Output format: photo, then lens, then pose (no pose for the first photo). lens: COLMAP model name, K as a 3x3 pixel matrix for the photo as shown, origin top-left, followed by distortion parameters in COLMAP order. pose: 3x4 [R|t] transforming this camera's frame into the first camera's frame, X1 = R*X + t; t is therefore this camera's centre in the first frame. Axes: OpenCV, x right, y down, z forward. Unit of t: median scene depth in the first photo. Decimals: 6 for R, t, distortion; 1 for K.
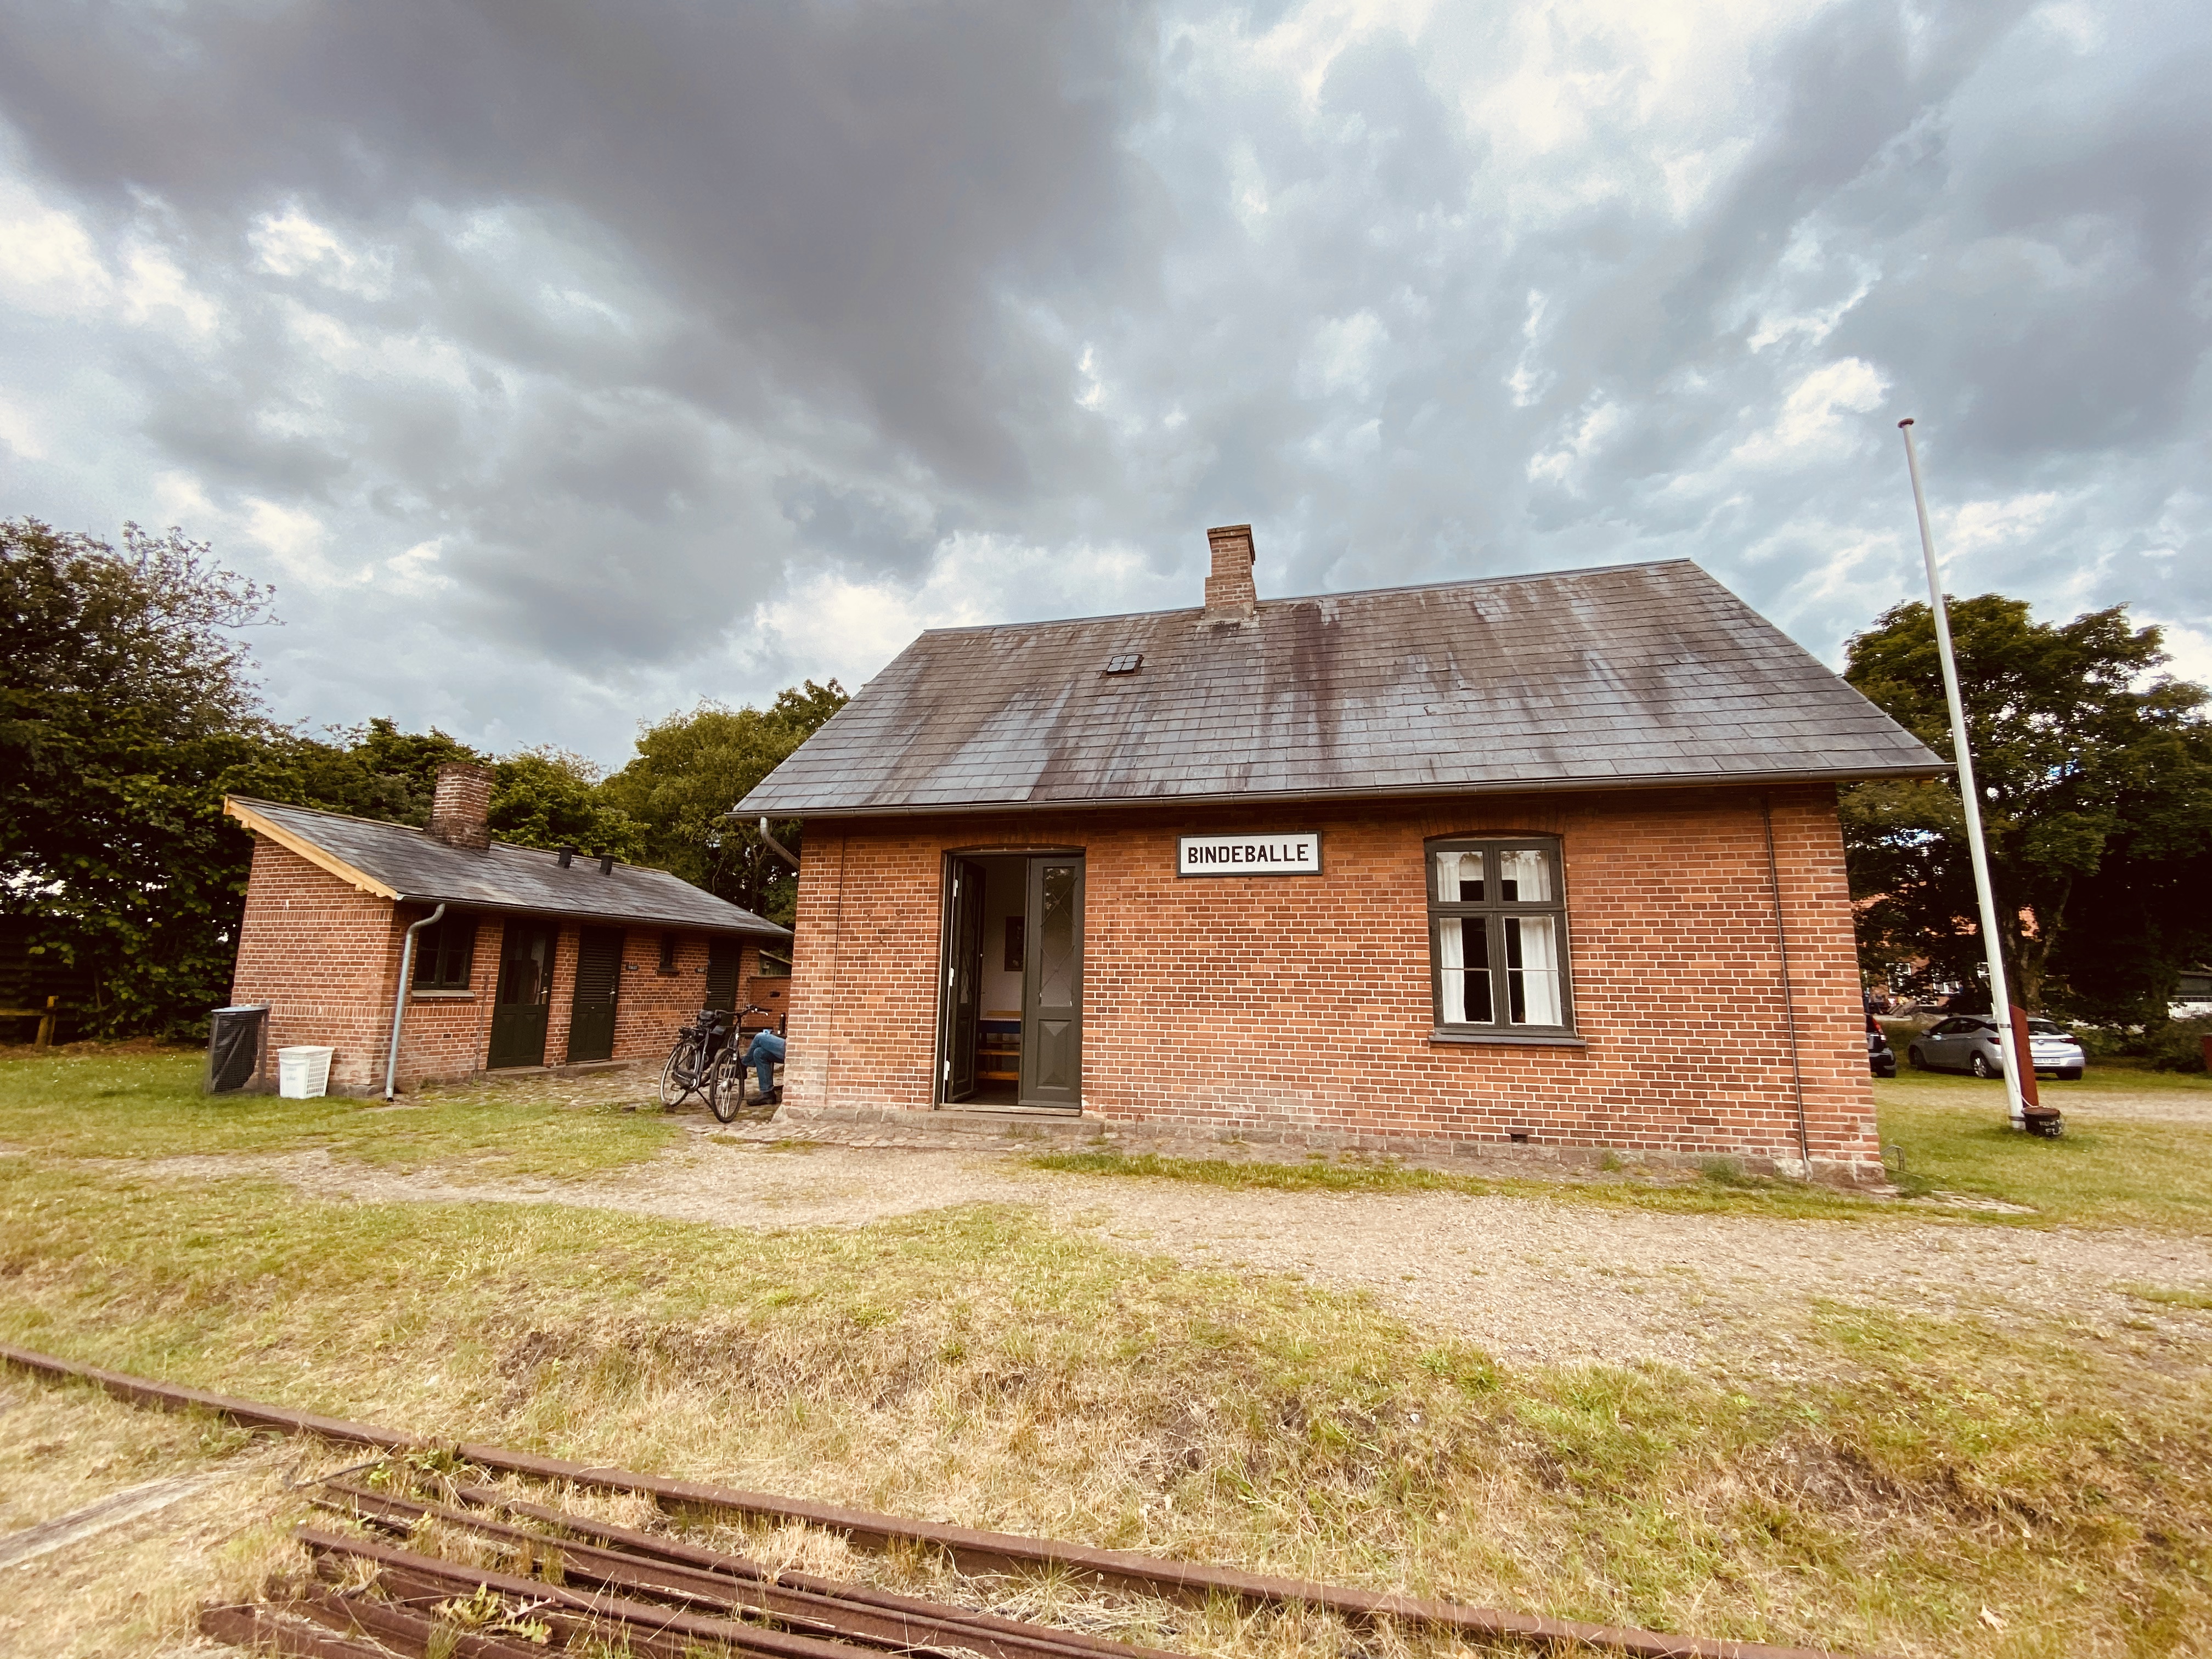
lens RADIAL K [[869.9, 0, 1096.7], [0, 869.9, 836.5], [0, 0, 1]] dist [0.025176, -0.022149]
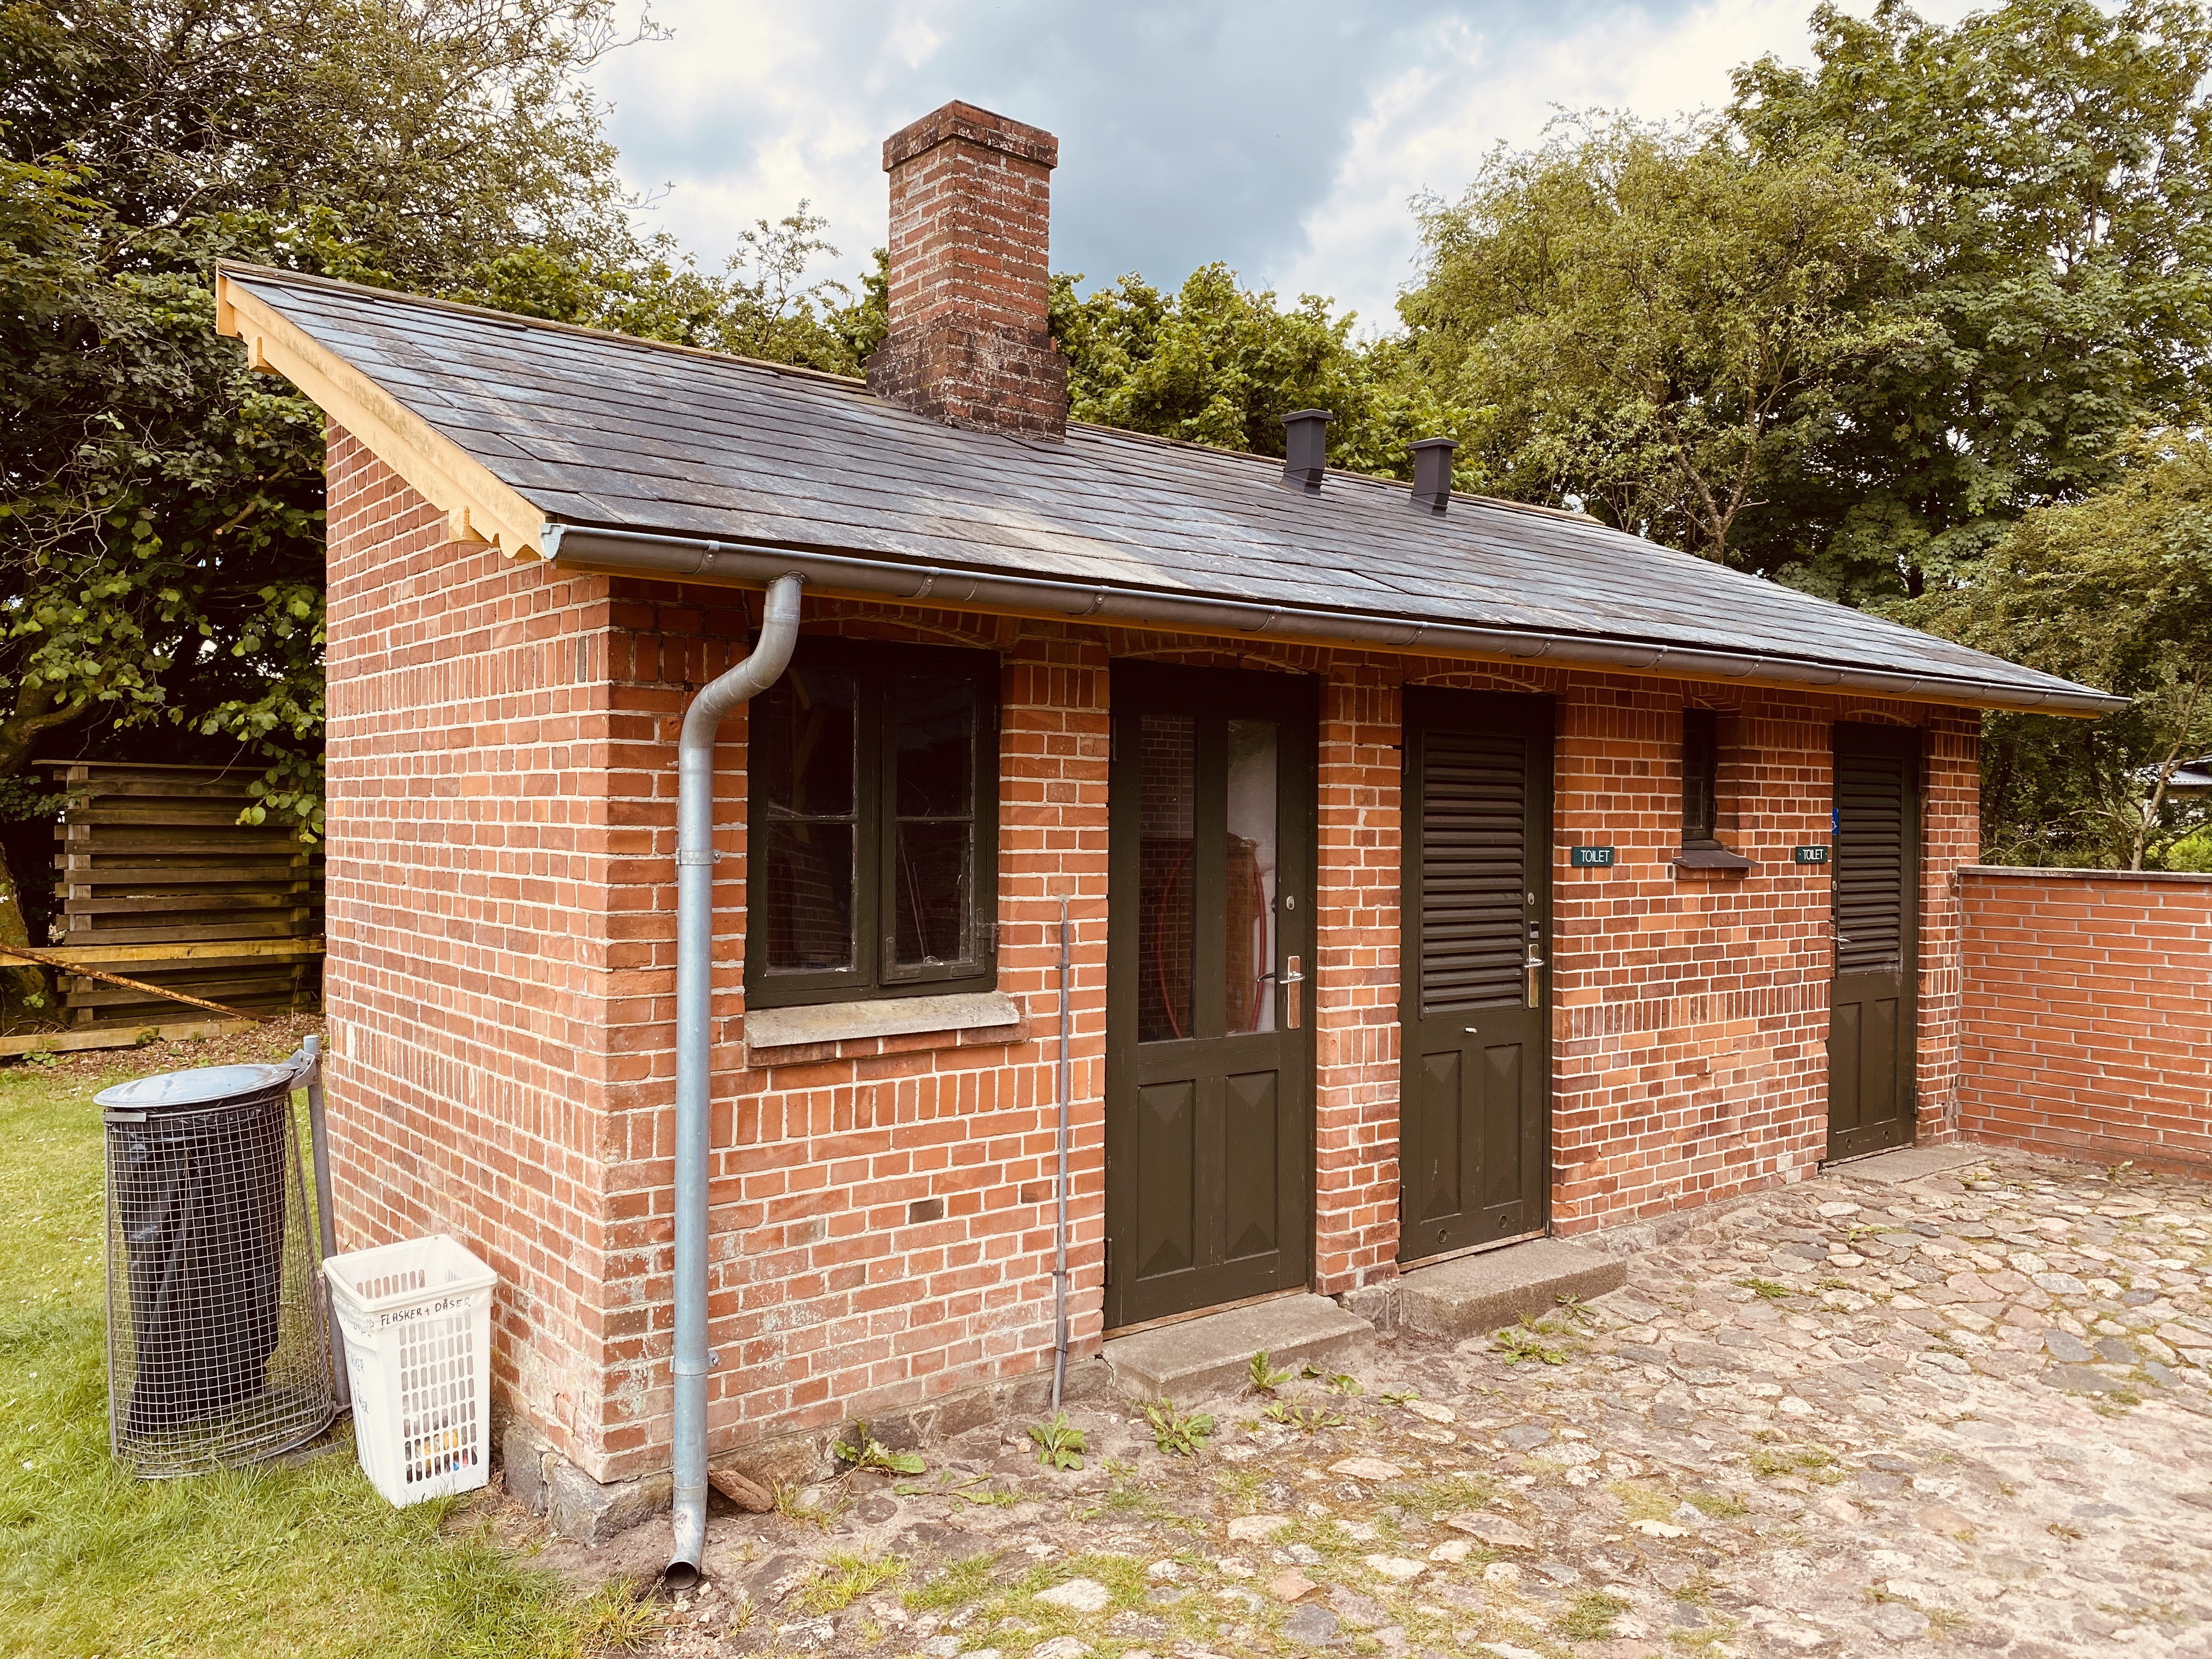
lens RADIAL K [[1699.2, 0, 1106.0], [0, 1699.2, 829.5], [0, 0, 1]] dist [-0.069012, -0.003249]
pose [[0.792247, -0.000349, -0.610201, -0.392138], [0.107332, 0.984488, 0.138791, 0.071541], [0.600687, -0.175451, 0.779995, 0.621736]]
